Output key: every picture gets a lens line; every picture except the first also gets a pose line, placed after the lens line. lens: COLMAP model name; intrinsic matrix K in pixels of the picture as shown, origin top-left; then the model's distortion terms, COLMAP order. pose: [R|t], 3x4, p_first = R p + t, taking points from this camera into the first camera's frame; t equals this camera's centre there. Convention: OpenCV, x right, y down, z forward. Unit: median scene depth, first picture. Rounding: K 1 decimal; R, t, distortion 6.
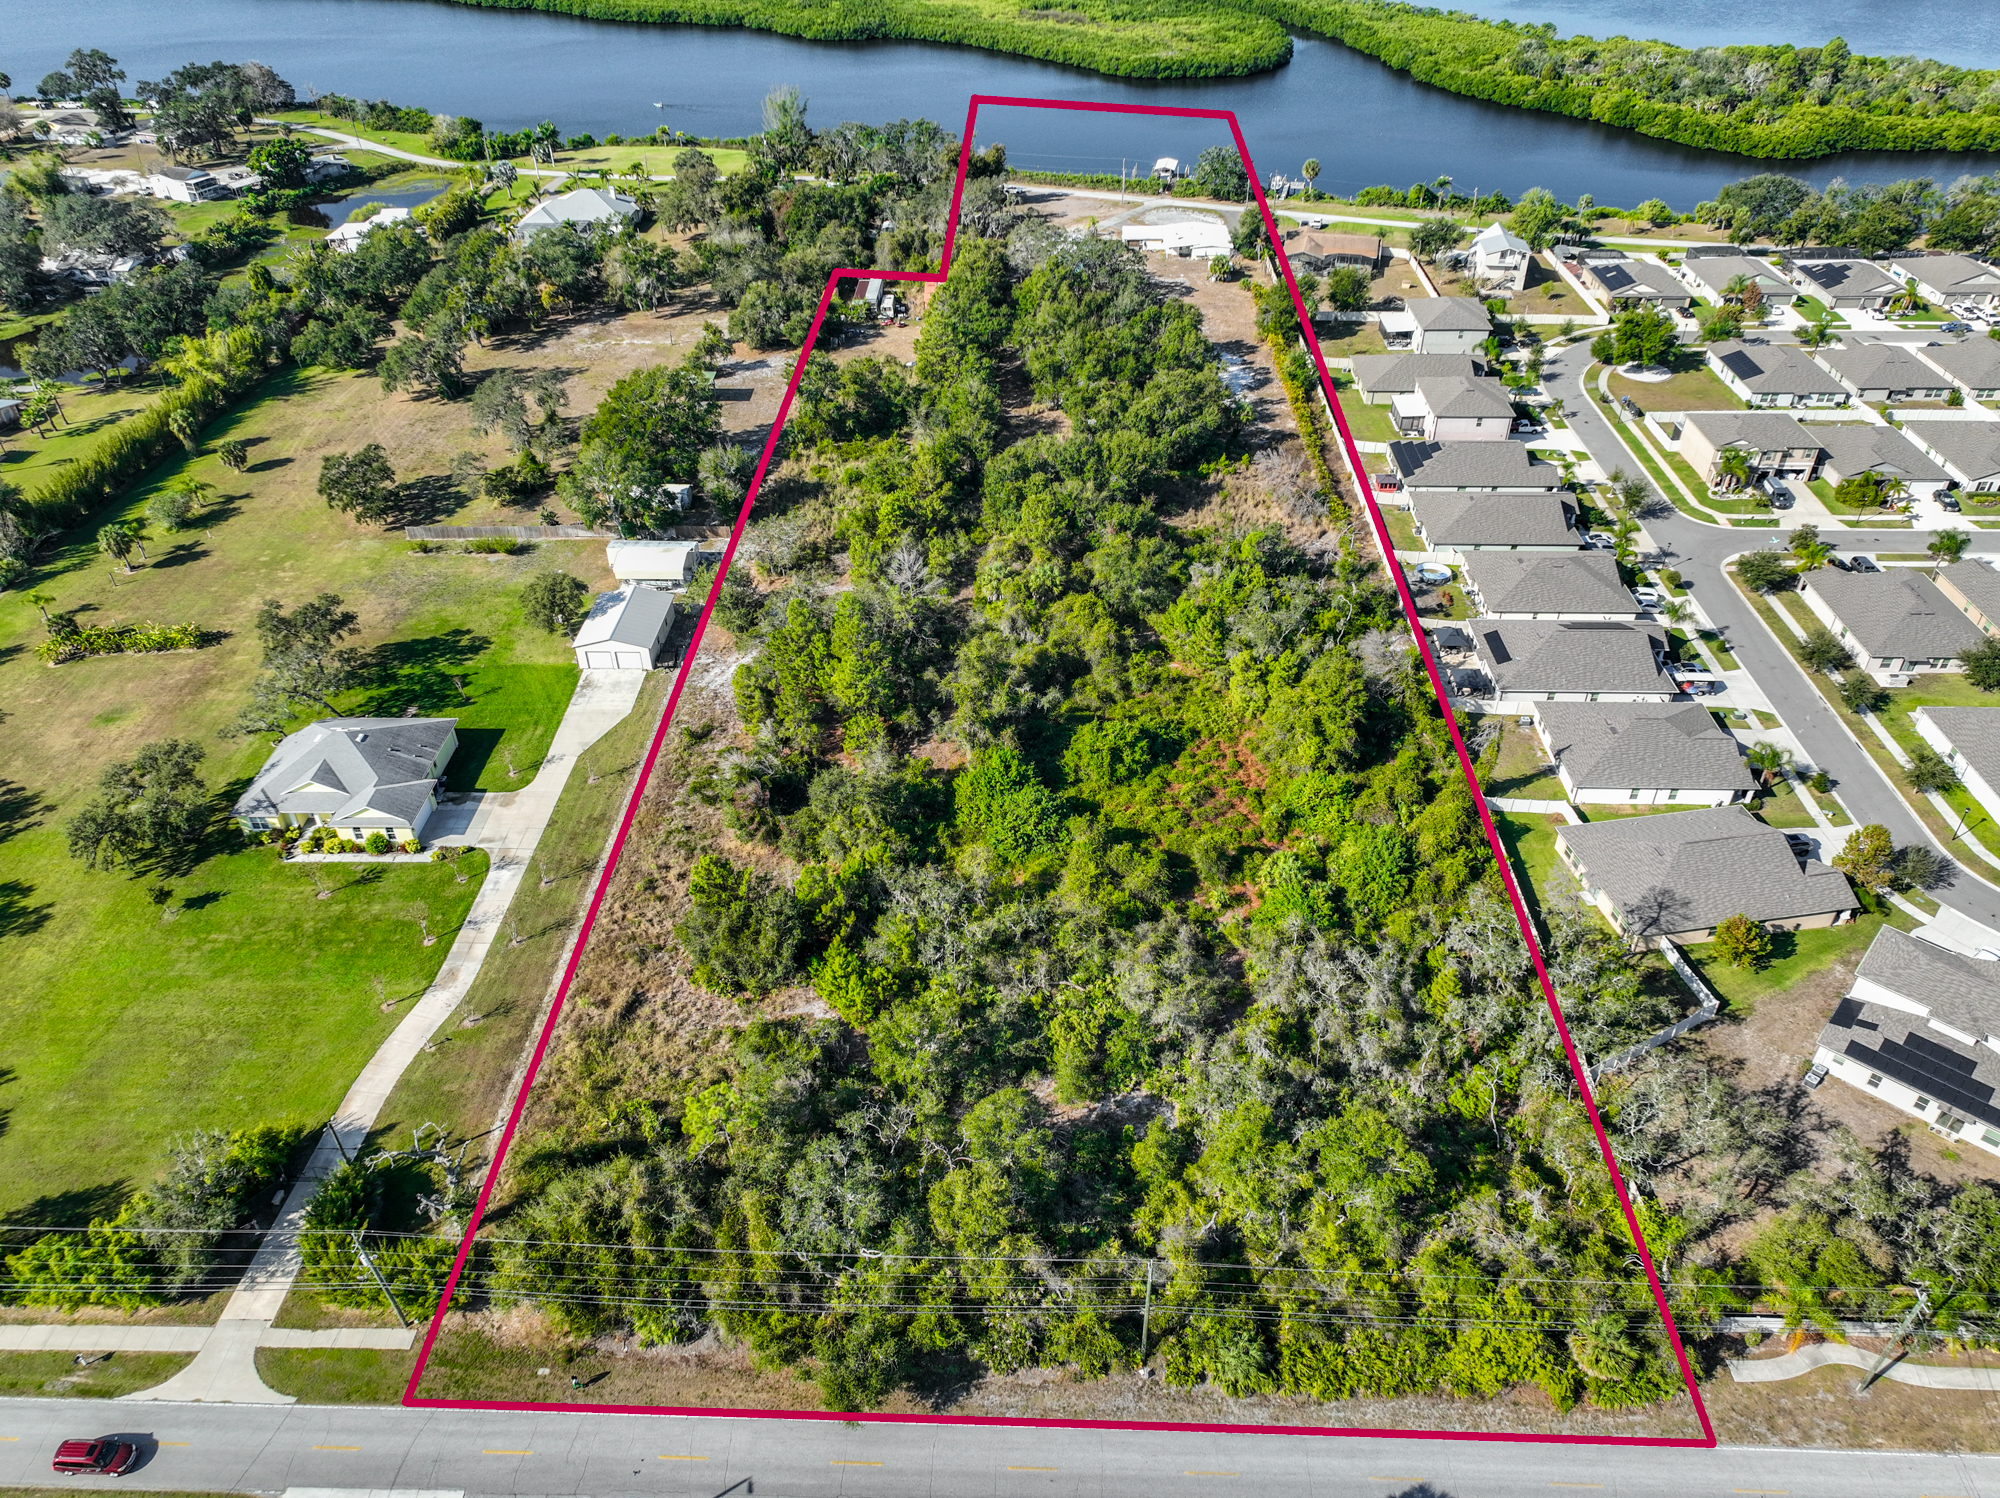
lens RADIAL K [[1388.2, 0, 1008.6], [0, 1388.2, 750.8], [0, 0, 1]] dist [0.007090, 0.006531]
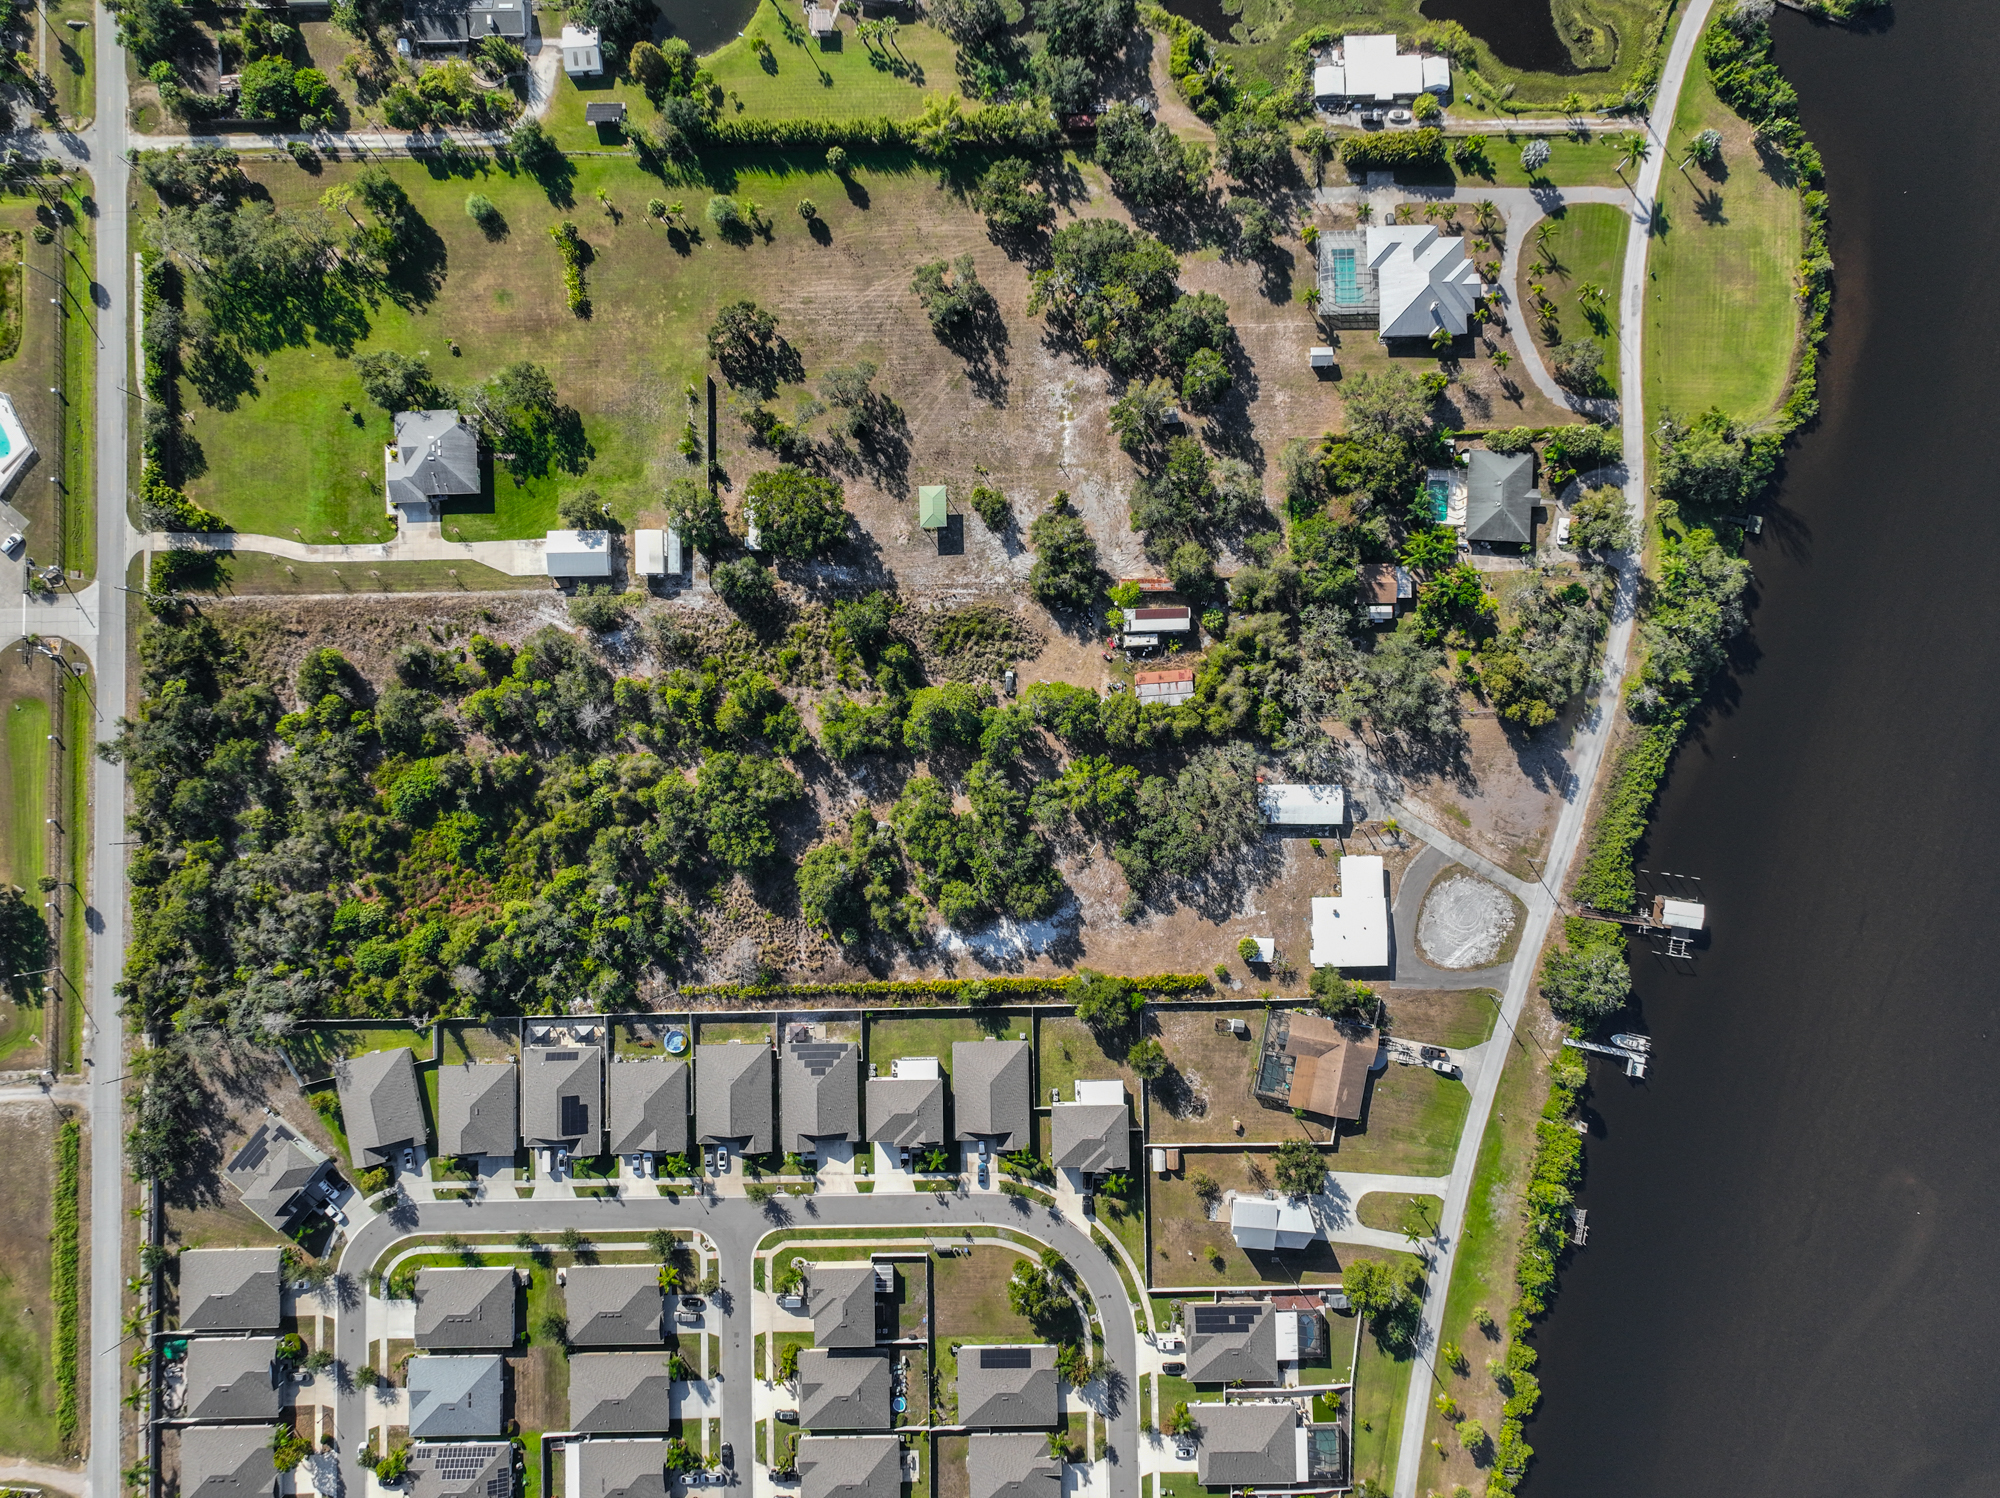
lens RADIAL K [[1388.2, 0, 1008.6], [0, 1388.2, 750.8], [0, 0, 1]] dist [0.007090, 0.006531]
pose [[0.048381, 0.998378, -0.030026, 0.051921], [-0.591990, 0.052874, 0.804209, -2.046960], [0.804492, -0.021133, 0.593587, 0.465700]]
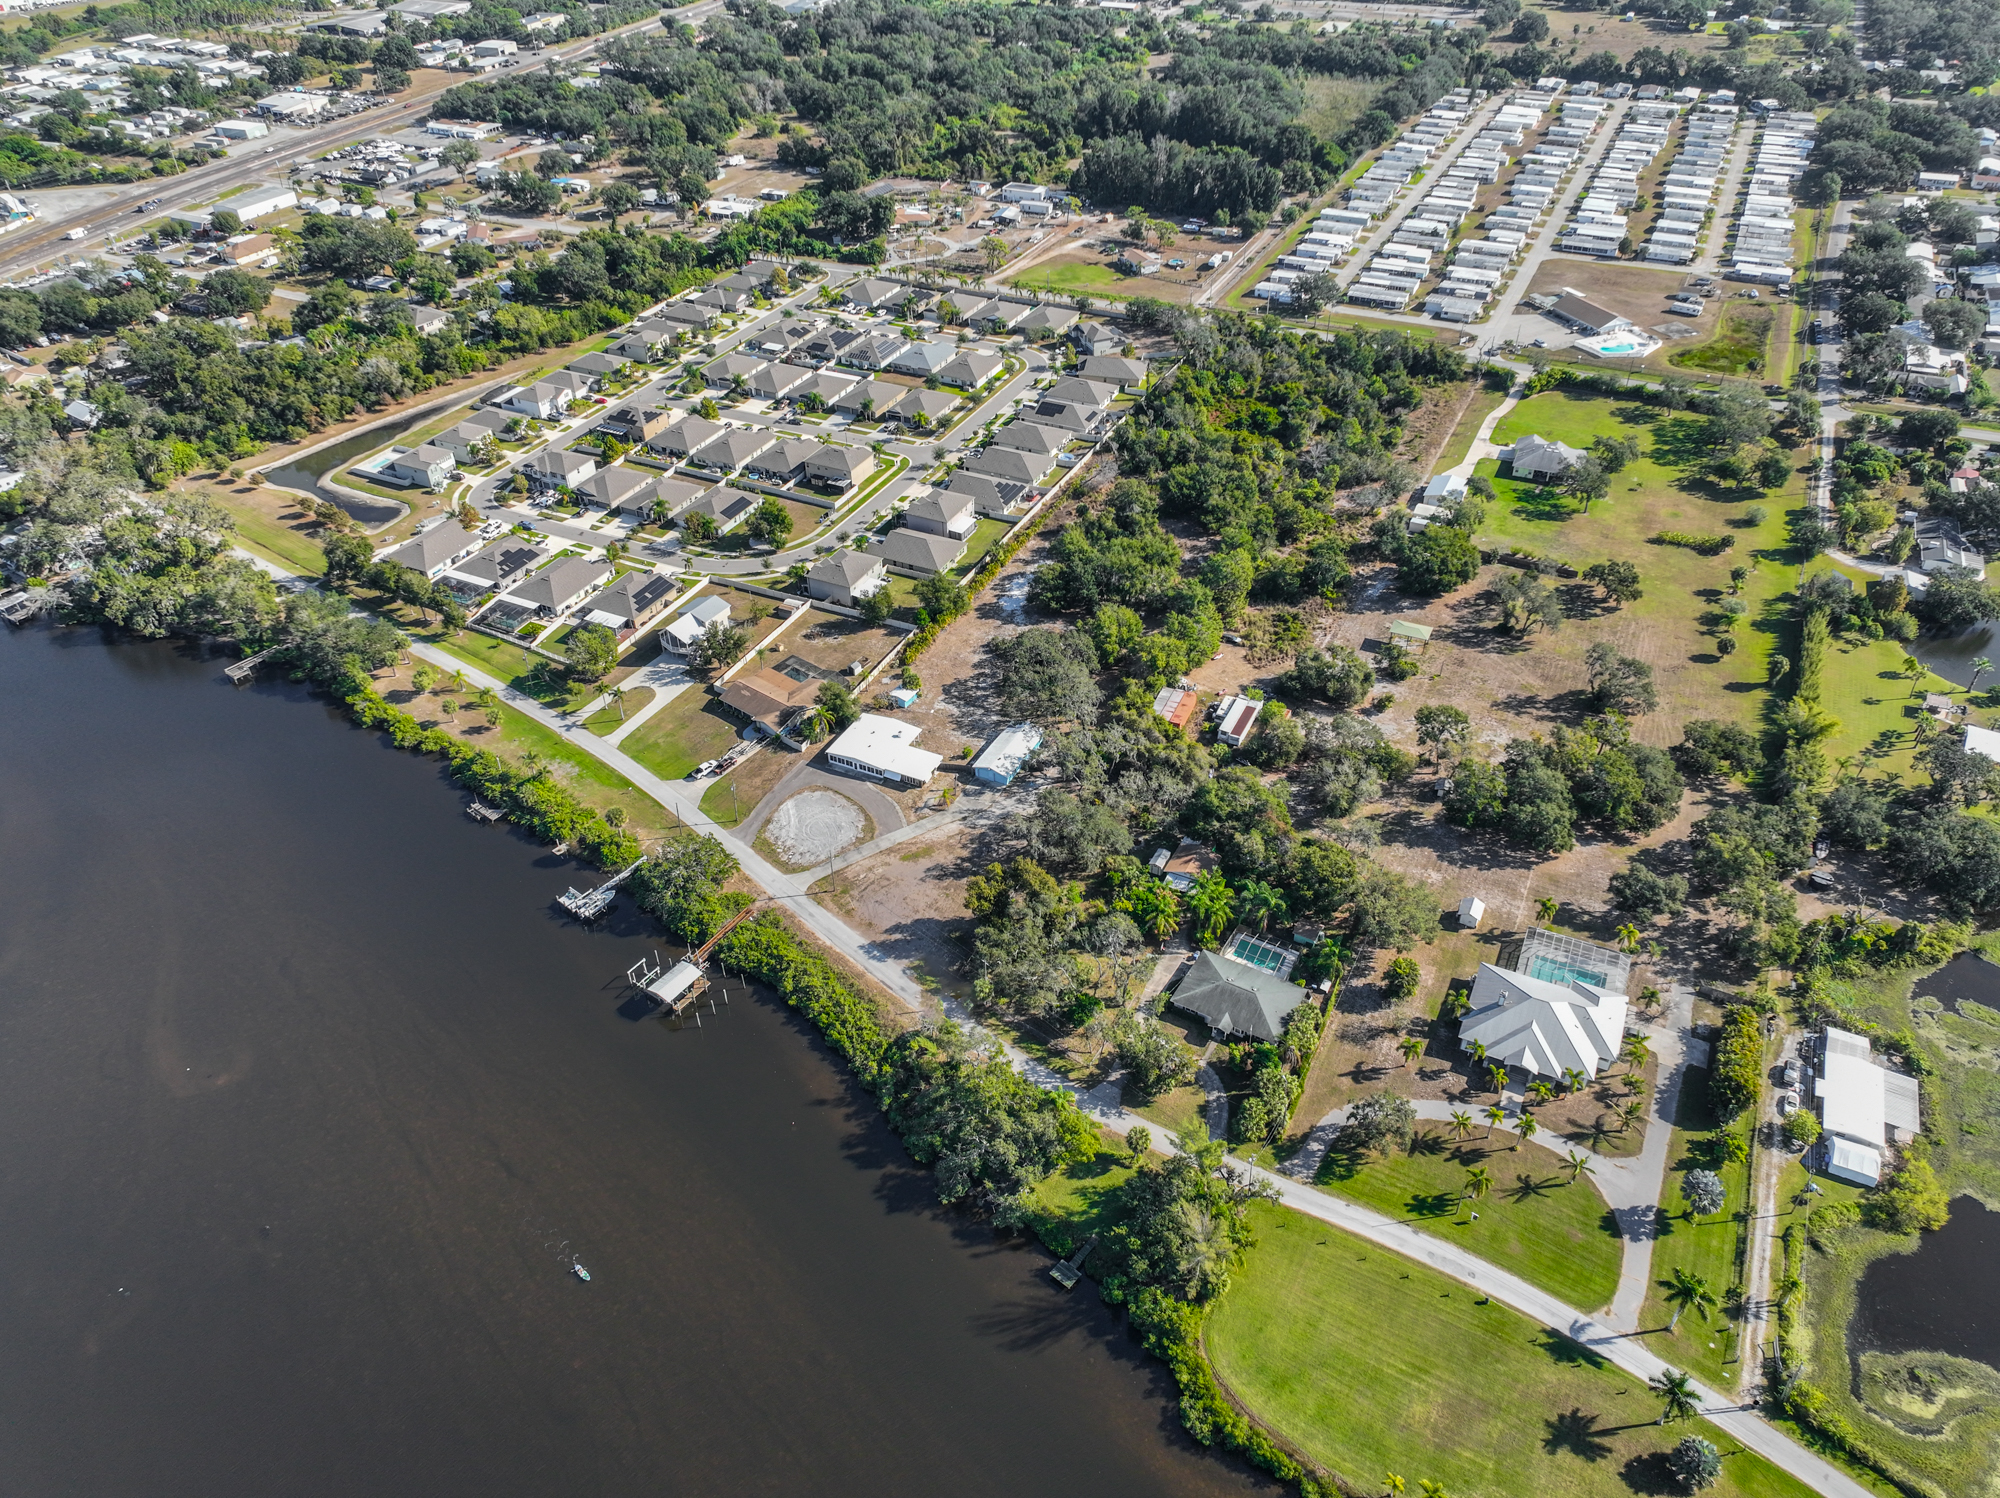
lens RADIAL K [[1393.5, 0, 1008.3], [0, 1393.5, 748.0], [0, 0, 1]] dist [-0.001503, 0.020166]
pose [[-0.908445, -0.234283, 0.346178, -0.579801], [0.268602, 0.307377, 0.912893, -2.473372], [-0.320282, 0.922297, -0.216306, 2.381077]]
